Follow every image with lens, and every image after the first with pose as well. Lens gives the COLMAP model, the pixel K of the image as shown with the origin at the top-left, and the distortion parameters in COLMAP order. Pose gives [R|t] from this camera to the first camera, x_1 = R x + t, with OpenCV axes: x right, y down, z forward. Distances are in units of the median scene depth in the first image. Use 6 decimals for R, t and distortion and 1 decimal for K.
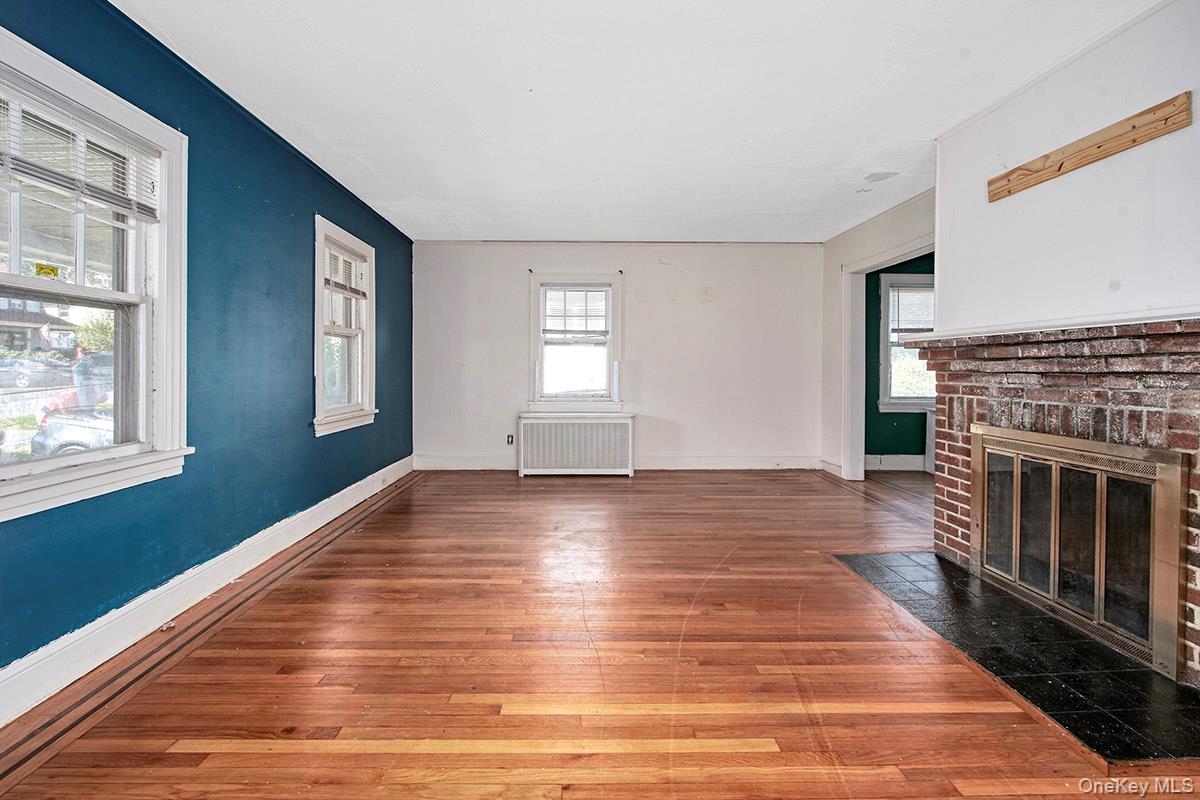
lens RADIAL K [[521.6, 0, 595.0], [0, 521.6, 369.9], [0, 0, 1]] dist [-0.000629, -0.000088]
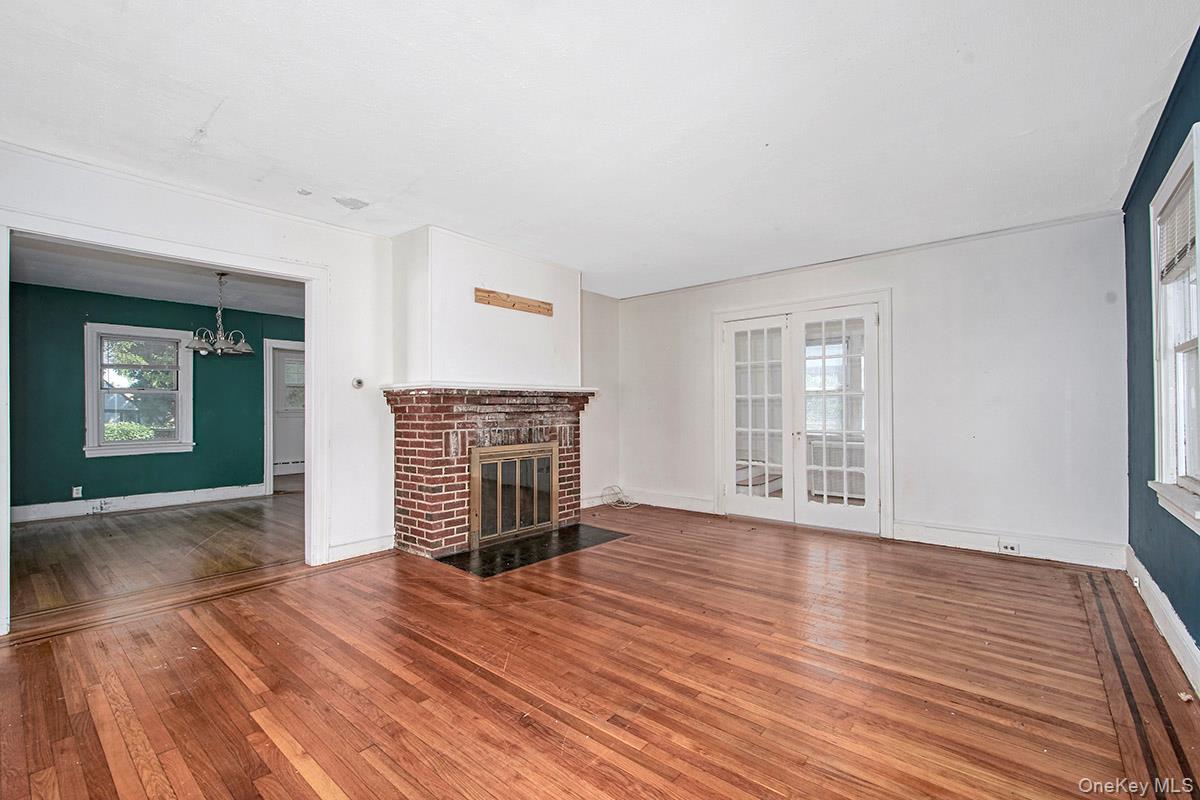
lens RADIAL K [[528.2, 0, 600.0], [0, 528.2, 400.0], [0, 0, 1]] dist [-0.000620, -0.000132]
pose [[-0.736581, 0.009040, 0.676289, -0.577903], [0.003755, 0.999950, -0.009277, -0.017297], [-0.676339, -0.004294, -0.736578, 1.951670]]
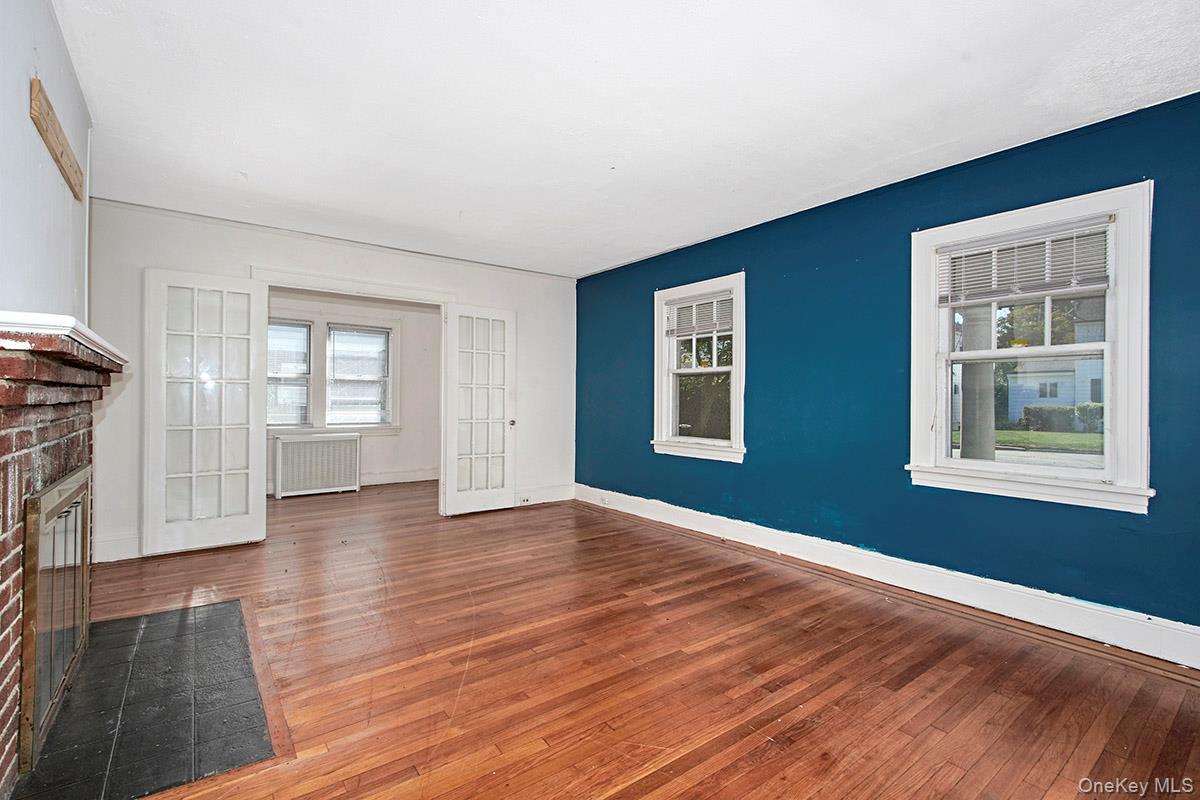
lens RADIAL K [[527.1, 0, 575.7], [0, 527.1, 397.8], [0, 0, 1]] dist [0.000294, 0.000014]
pose [[-0.829251, -0.010556, -0.558776, 0.589203], [-0.012920, 0.999916, 0.000285, -0.014941], [0.558726, 0.007455, -0.829319, 1.888980]]
